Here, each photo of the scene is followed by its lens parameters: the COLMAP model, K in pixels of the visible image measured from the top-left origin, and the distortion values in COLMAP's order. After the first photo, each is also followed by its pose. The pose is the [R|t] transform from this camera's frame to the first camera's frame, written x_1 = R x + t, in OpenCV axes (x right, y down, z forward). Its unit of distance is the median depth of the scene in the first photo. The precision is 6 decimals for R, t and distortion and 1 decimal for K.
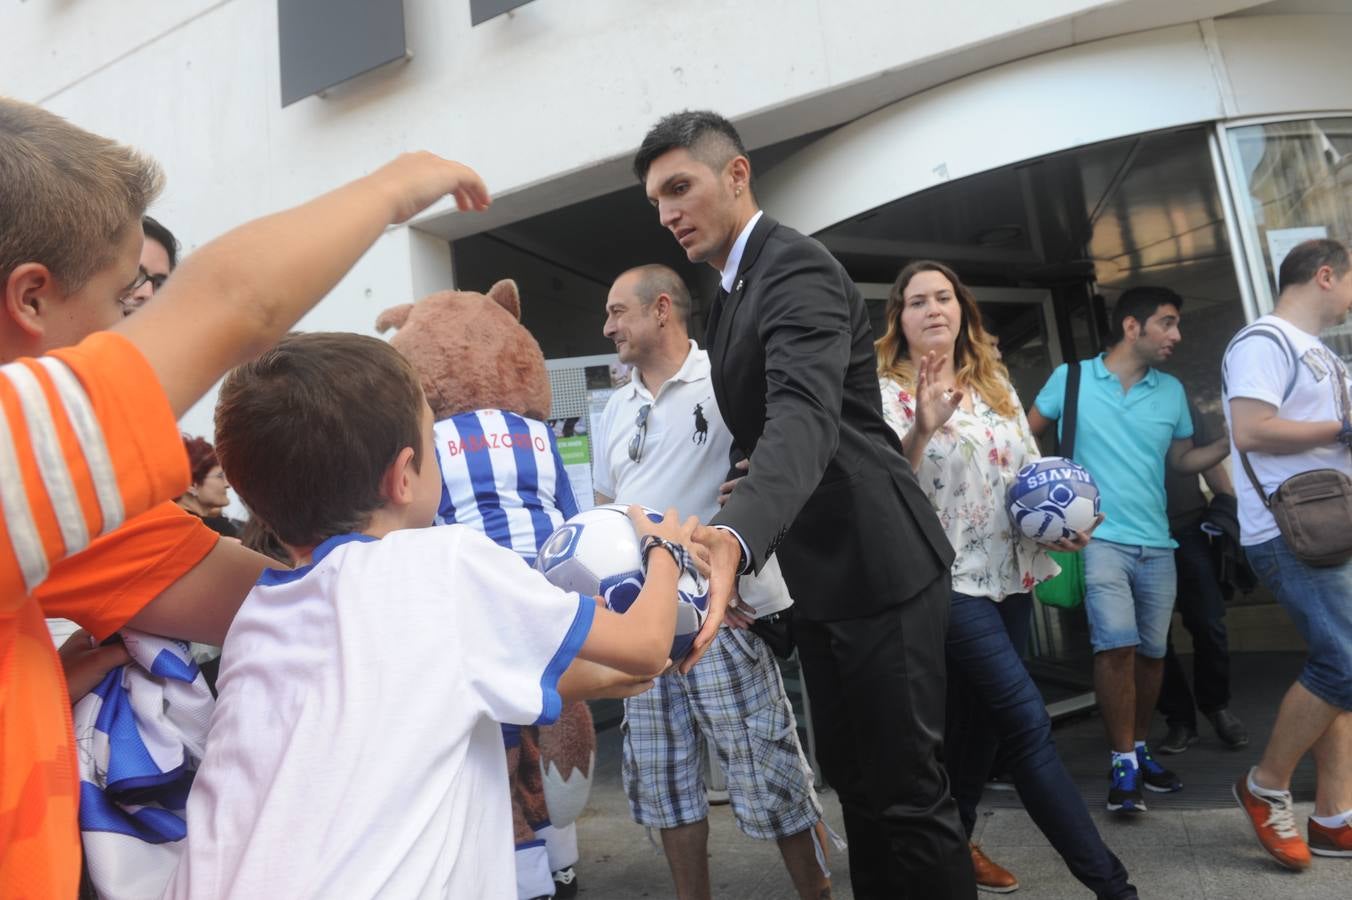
lens RADIAL K [[921.5, 0, 674.0], [0, 921.5, 456.9], [0, 0, 1]] dist [-0.053291, -0.002069]
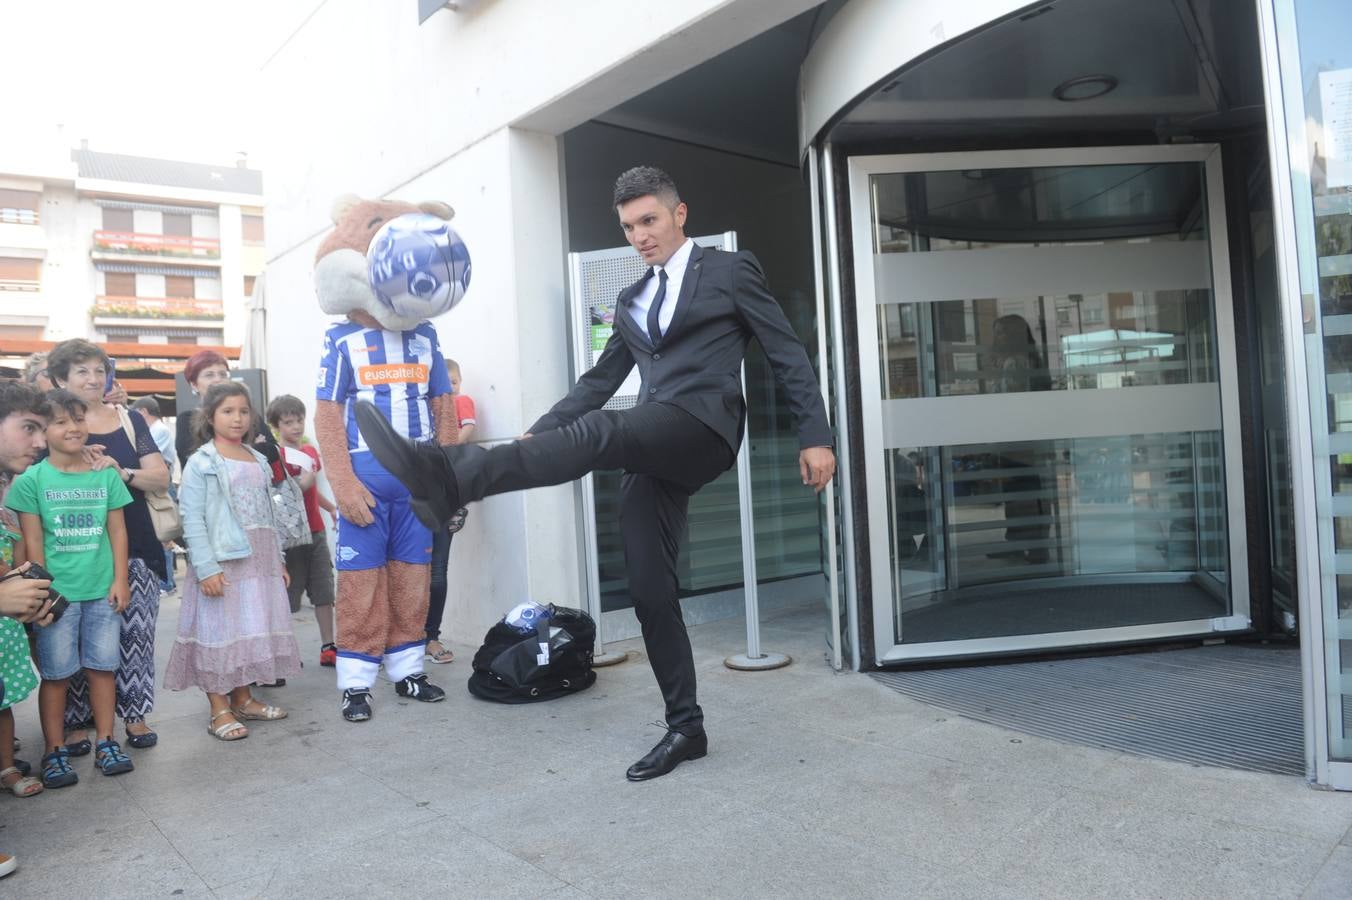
lens RADIAL K [[921.5, 0, 673.1], [0, 921.5, 450.9], [0, 0, 1]] dist [-0.053291, -0.002069]
pose [[0.917160, 0.063499, -0.393427, 0.354388], [-0.005372, 0.989104, 0.147118, -0.029418], [0.398482, -0.132818, 0.907508, 0.029297]]
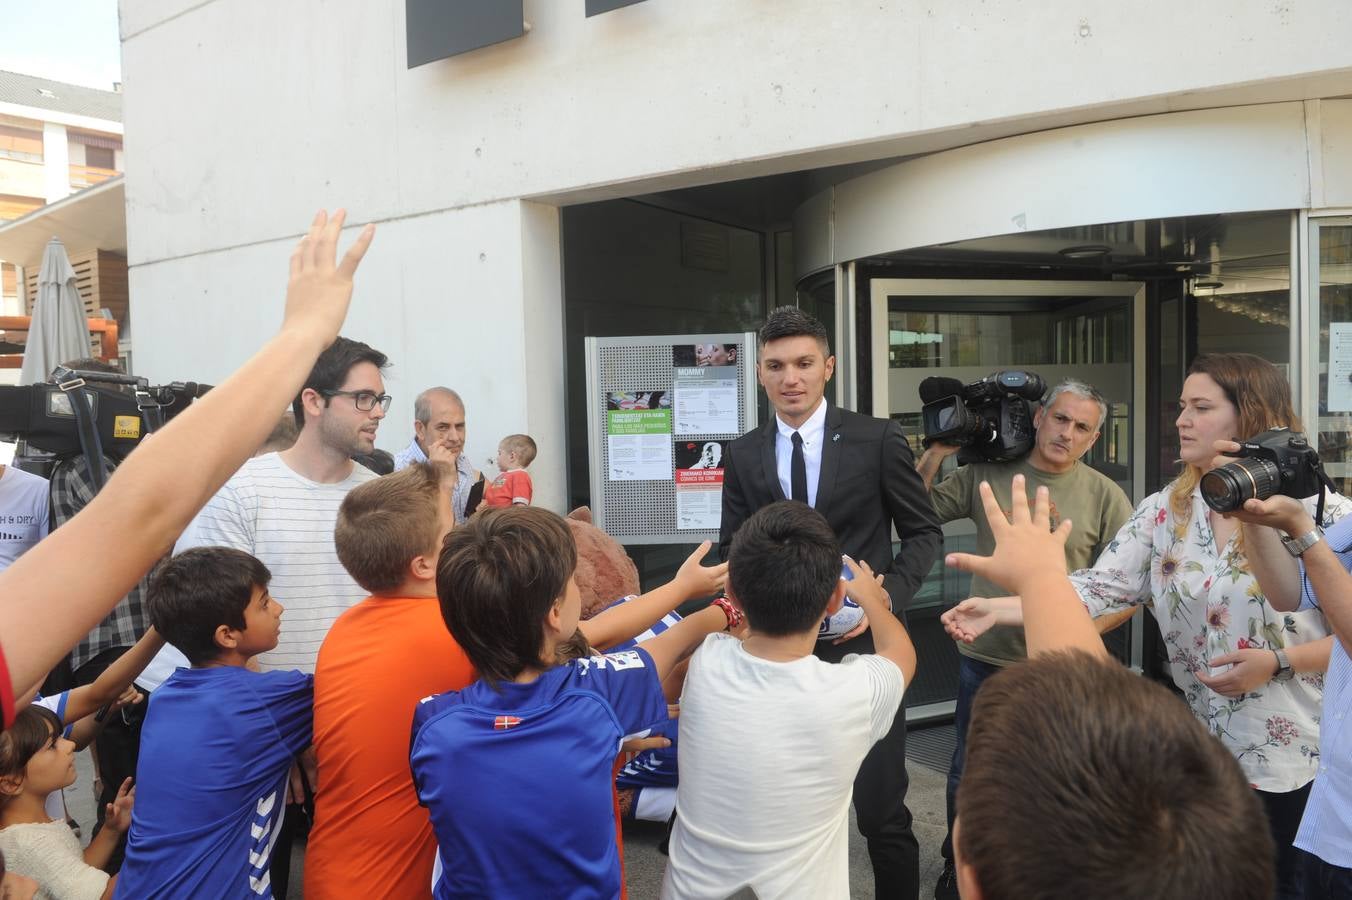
lens RADIAL K [[921.5, 0, 677.4], [0, 921.5, 461.0], [0, 0, 1]] dist [-0.053291, -0.002069]
pose [[0.988976, 0.099026, -0.110096, 0.041783], [-0.074435, 0.975187, 0.208495, -0.193198], [0.128010, -0.198001, 0.971807, -0.083823]]
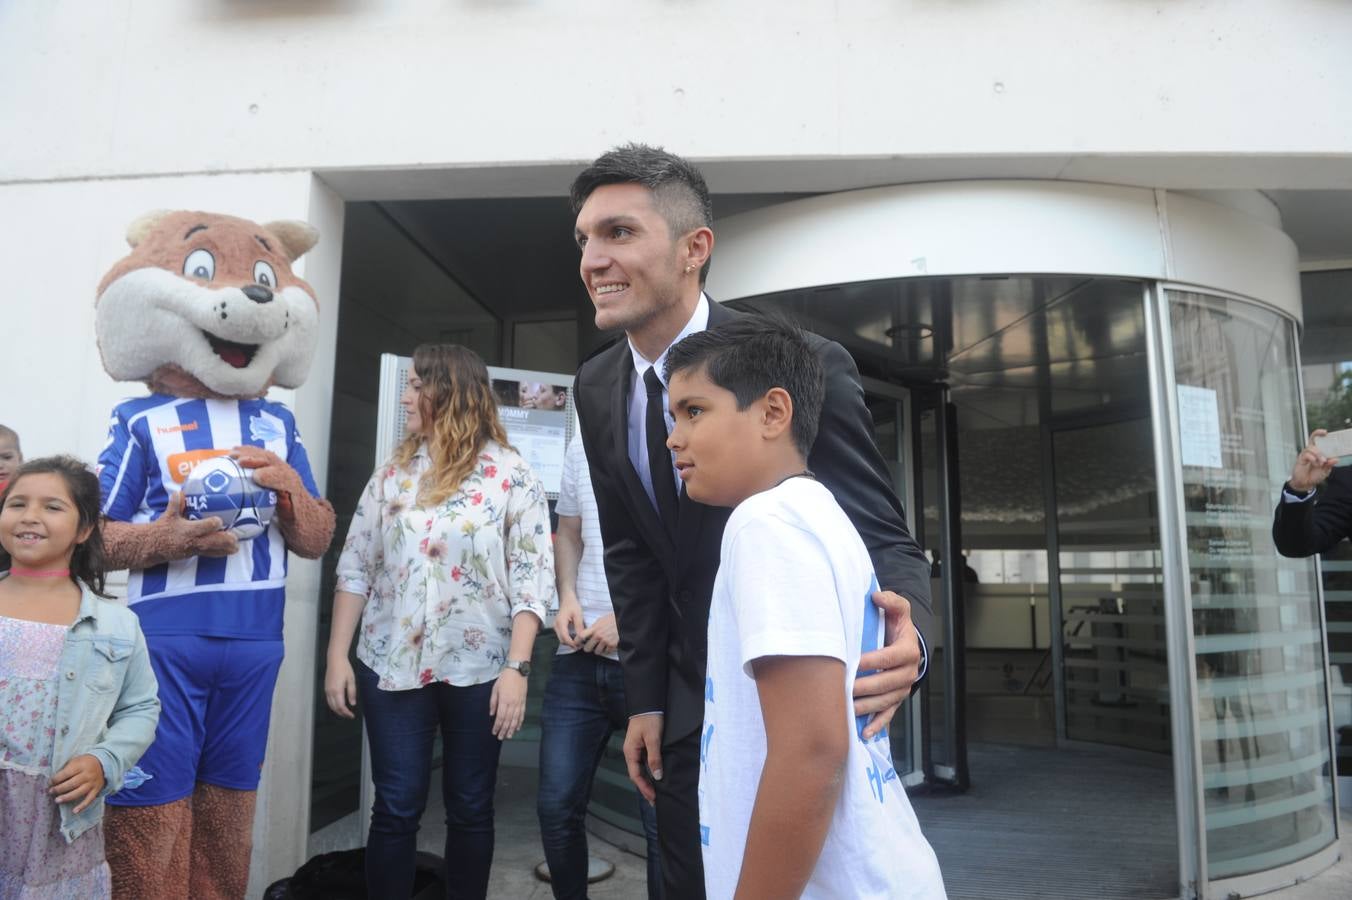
lens RADIAL K [[921.5, 0, 679.7], [0, 921.5, 454.2], [0, 0, 1]] dist [-0.053291, -0.002069]
pose [[0.926350, 0.170380, 0.335927, -0.217339], [-0.155211, 0.985275, -0.071717, 0.009616], [-0.343200, 0.014295, 0.939154, 0.109440]]
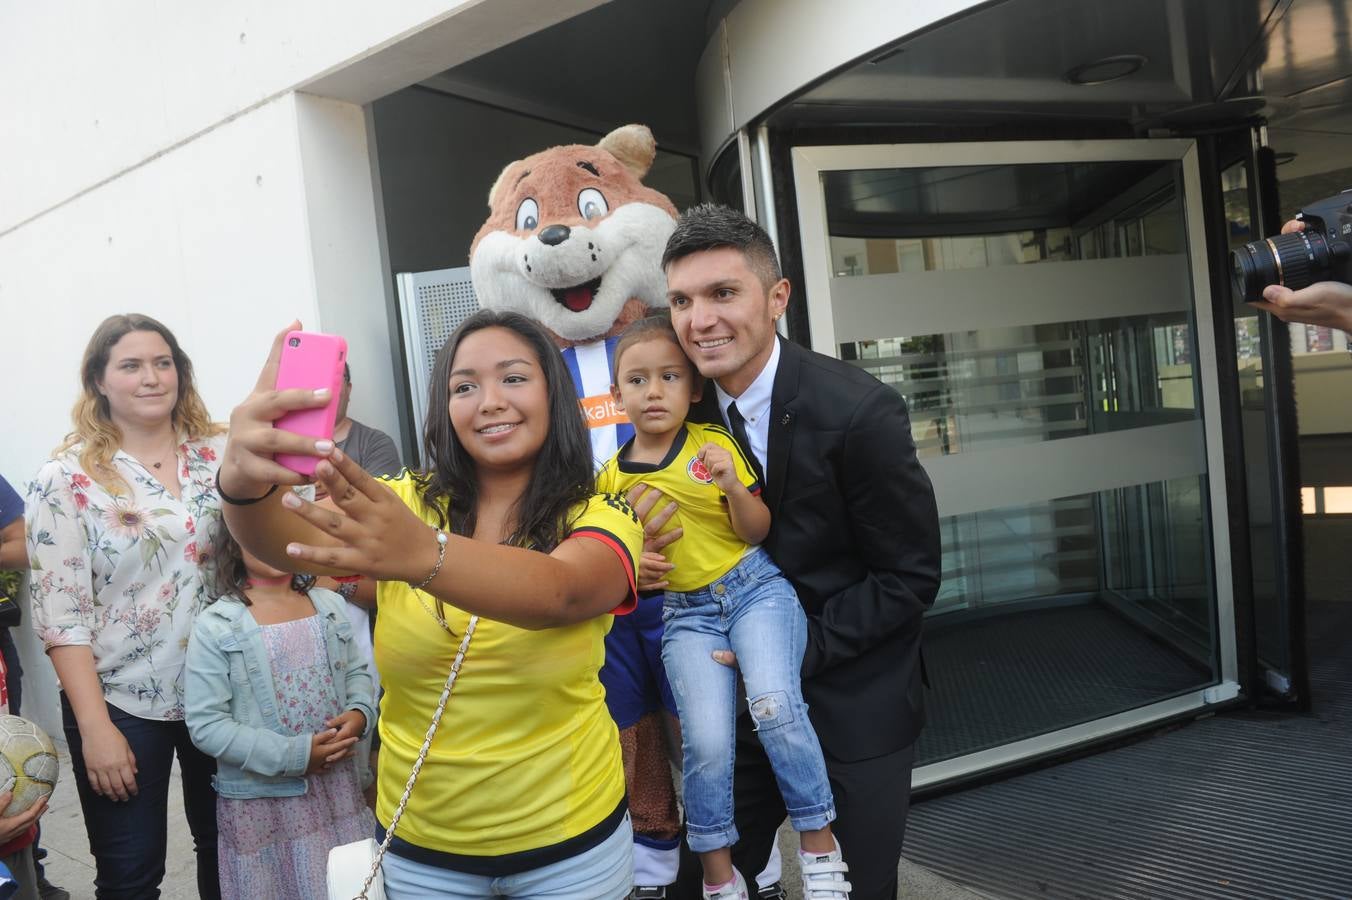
lens RADIAL K [[921.5, 0, 673.3], [0, 921.5, 451.6], [0, 0, 1]] dist [-0.053291, -0.002069]
pose [[0.988061, 0.018946, -0.152896, 0.147985], [0.009814, 0.982655, 0.185182, -0.093914], [0.153753, -0.184472, 0.970737, 0.259425]]
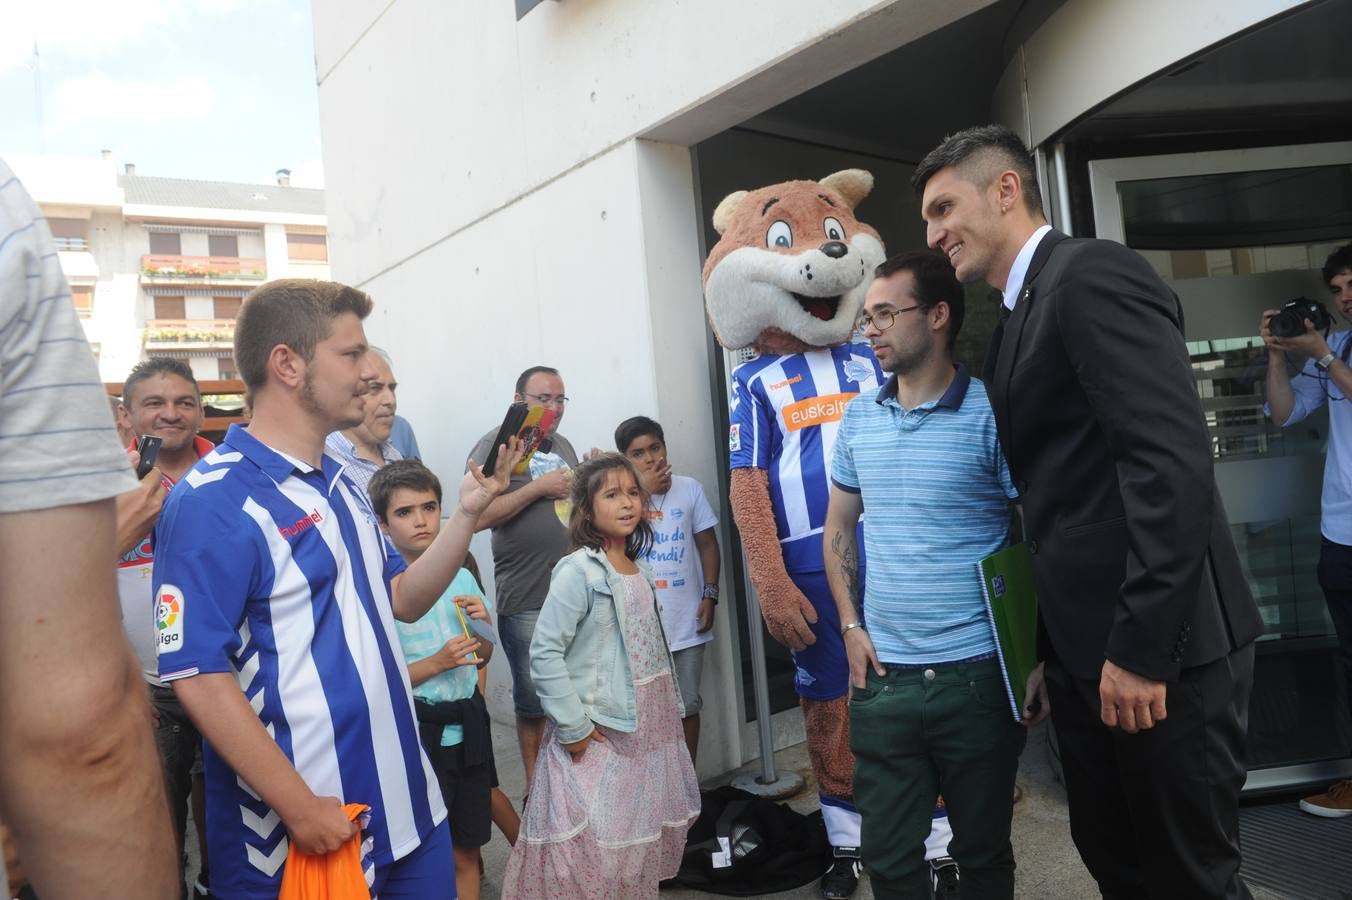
lens RADIAL K [[921.5, 0, 672.4], [0, 921.5, 451.7], [0, 0, 1]] dist [-0.053291, -0.002069]
pose [[0.899366, 0.034906, -0.435800, 0.150393], [0.033209, 0.988473, 0.147707, -0.079439], [0.435933, -0.147315, 0.887840, 0.167921]]
